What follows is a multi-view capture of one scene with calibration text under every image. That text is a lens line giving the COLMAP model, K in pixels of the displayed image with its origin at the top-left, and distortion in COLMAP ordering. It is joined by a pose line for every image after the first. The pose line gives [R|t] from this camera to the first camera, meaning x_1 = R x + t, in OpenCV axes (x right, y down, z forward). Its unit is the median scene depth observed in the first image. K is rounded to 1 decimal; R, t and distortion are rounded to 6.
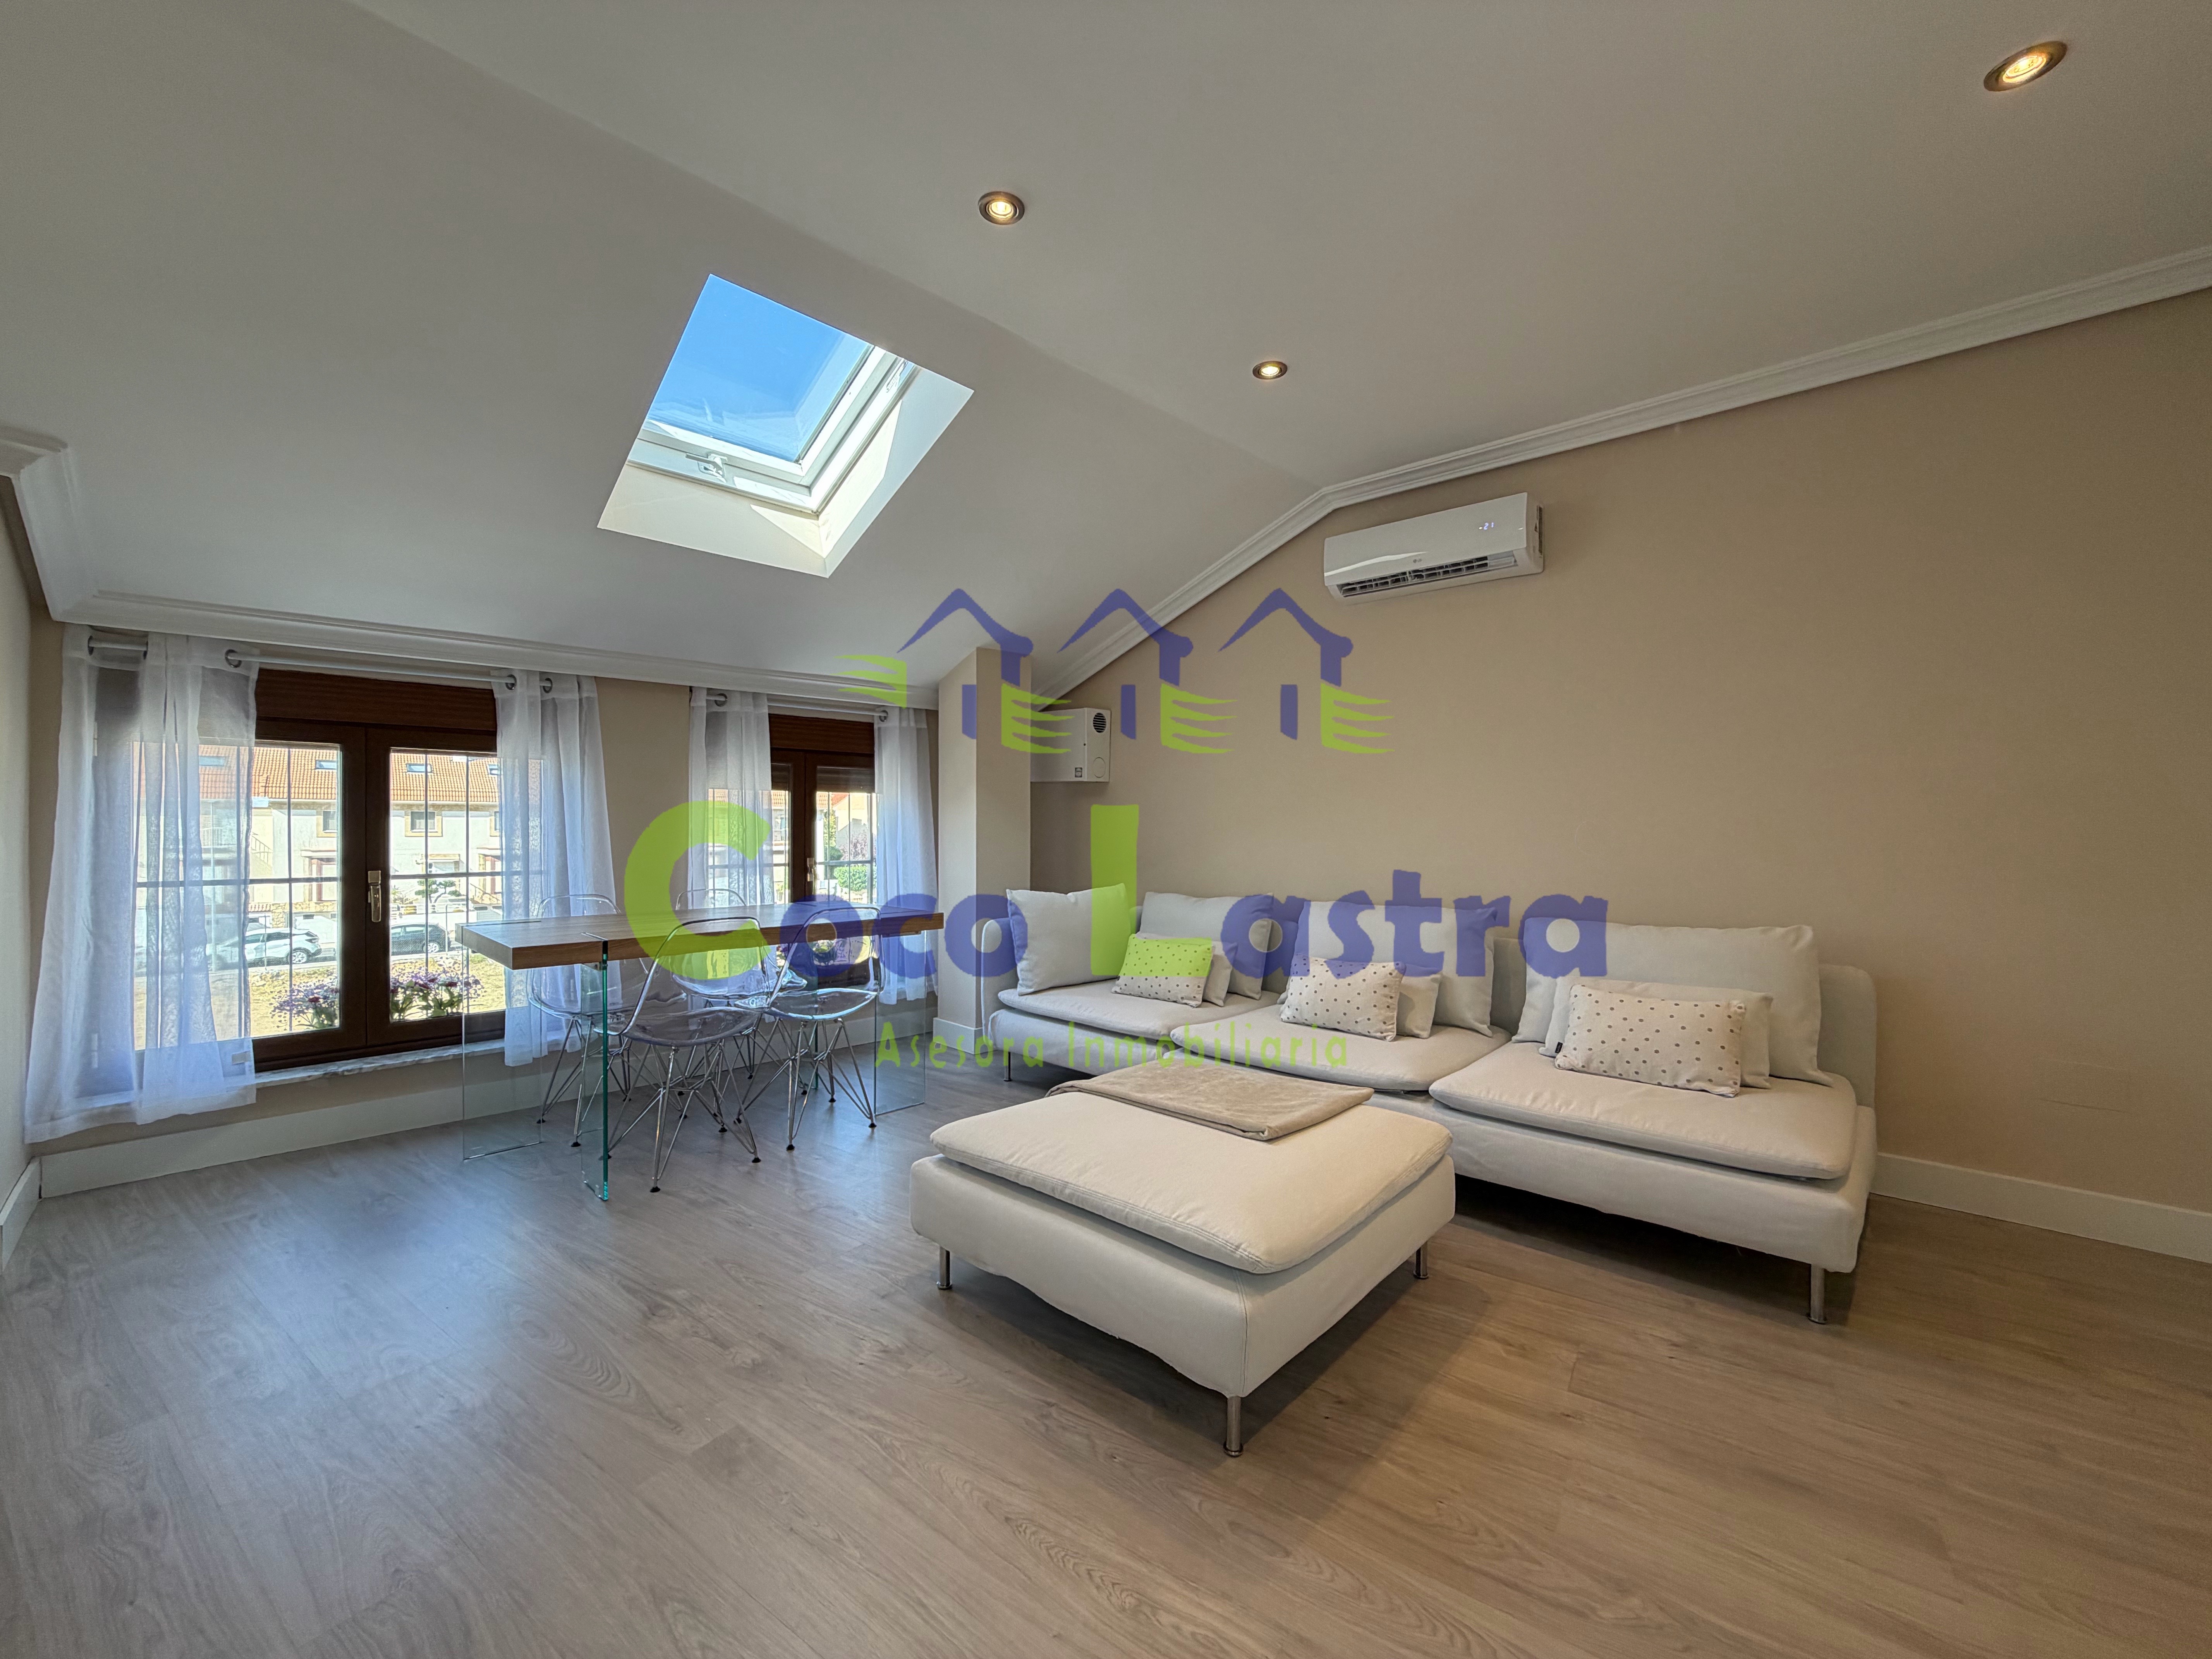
lens RADIAL K [[879.2, 0, 1099.9], [0, 879.2, 831.4], [0, 0, 1]] dist [-0.001913, 0.000593]
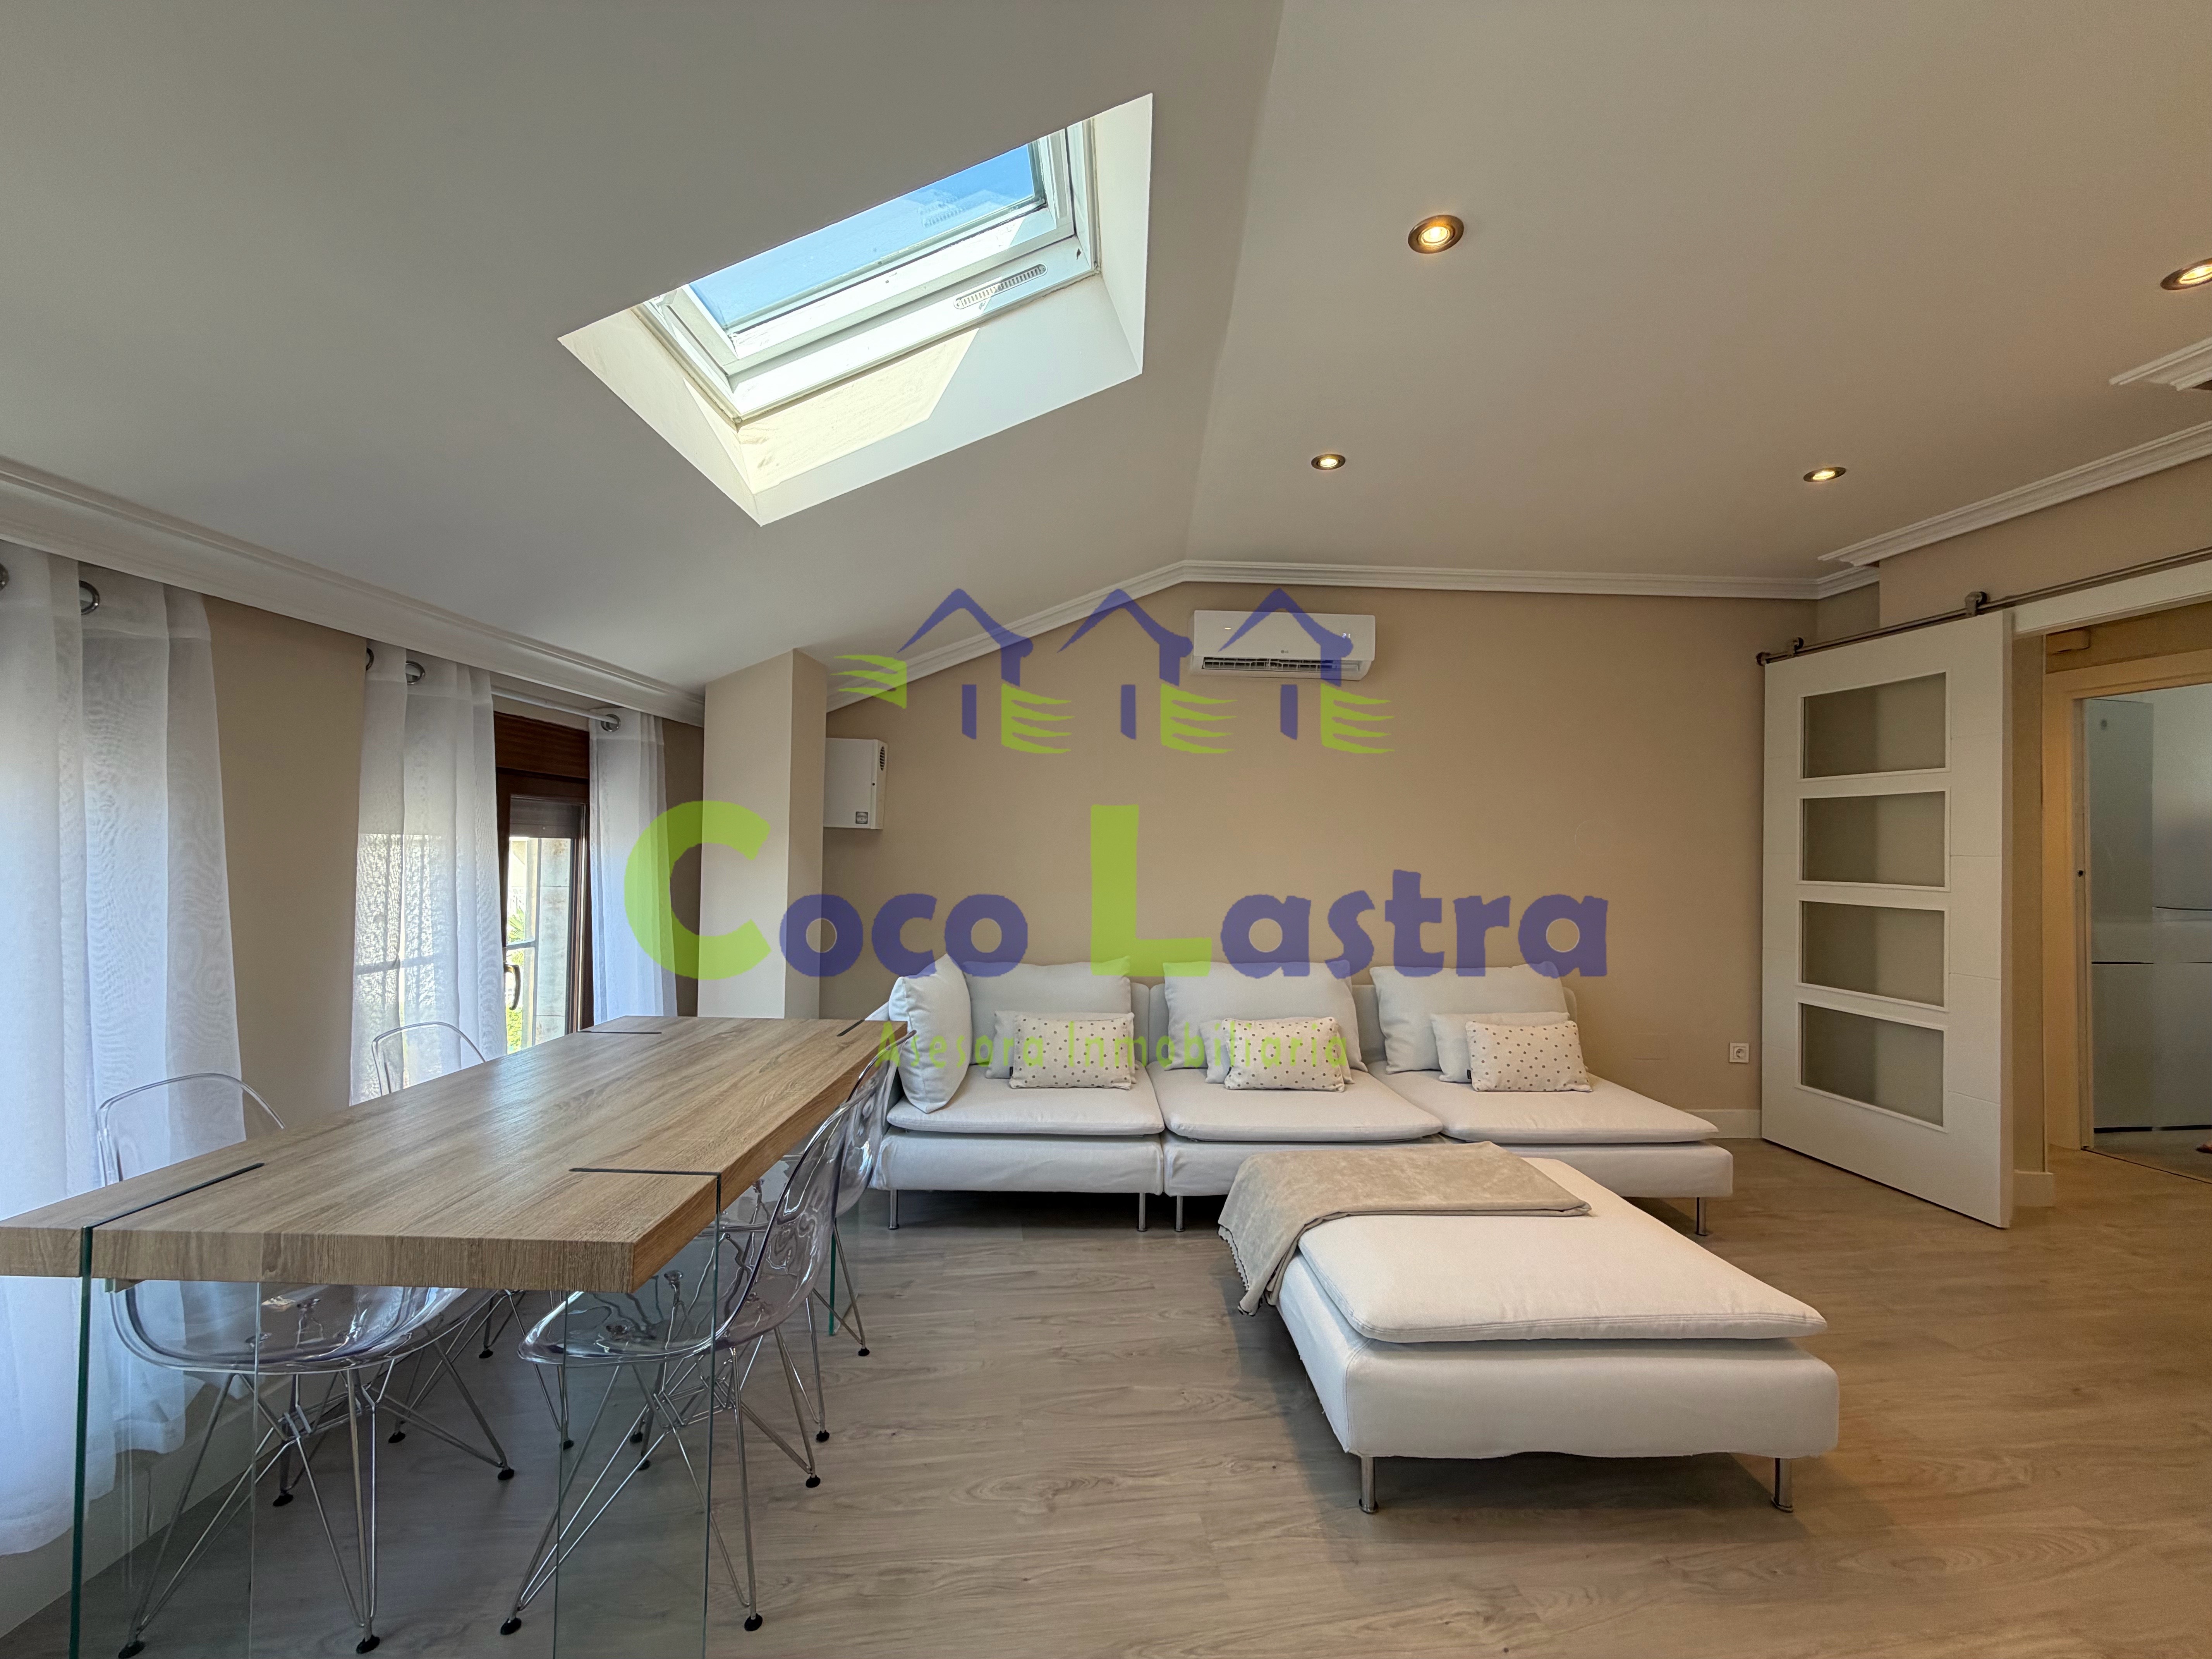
lens RADIAL K [[879.2, 0, 1098.5], [0, 879.2, 828.9], [0, 0, 1]] dist [-0.001913, 0.000593]
pose [[0.722668, 0.026873, 0.690673, -0.615350], [-0.009993, 0.999546, -0.028435, -0.051841], [-0.691123, 0.013647, 0.722608, 0.385888]]
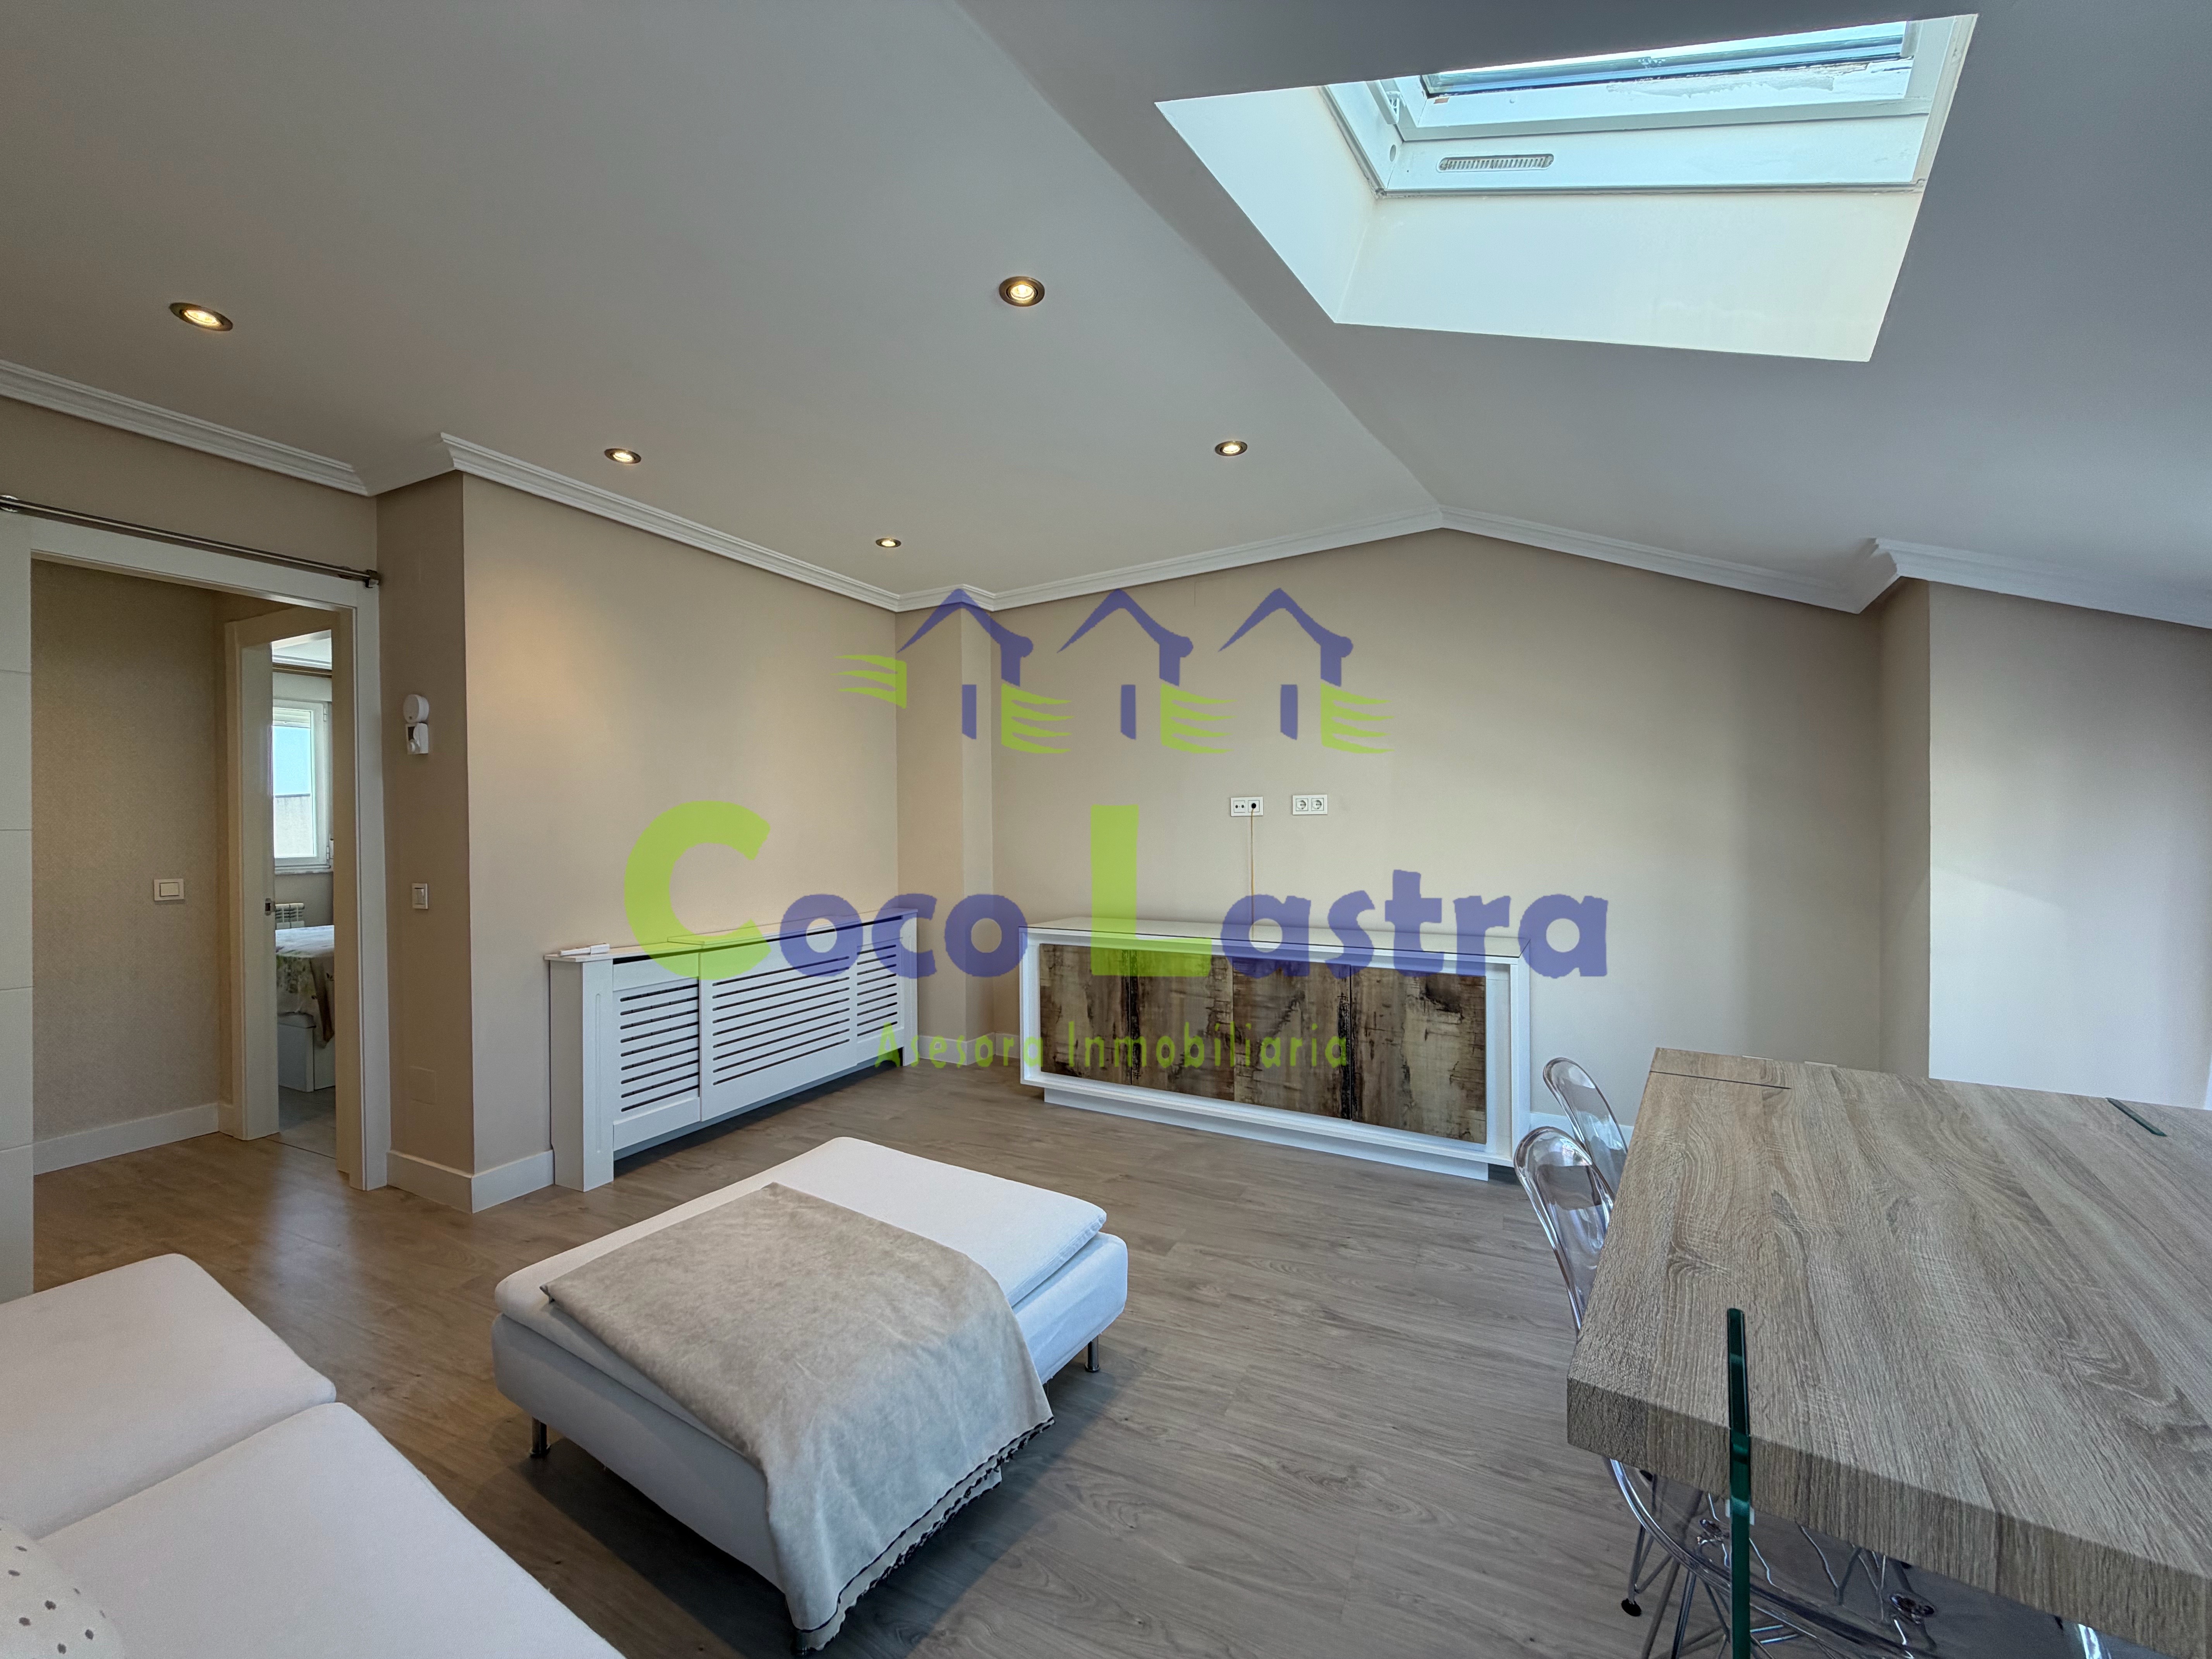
lens RADIAL K [[879.2, 0, 1102.1], [0, 879.2, 835.5], [0, 0, 1]] dist [-0.001913, 0.000593]
pose [[-0.986081, 0.008068, -0.166069, -0.019076], [0.006288, 0.999917, 0.011242, -0.058392], [0.166146, 0.010041, -0.986050, 1.300412]]
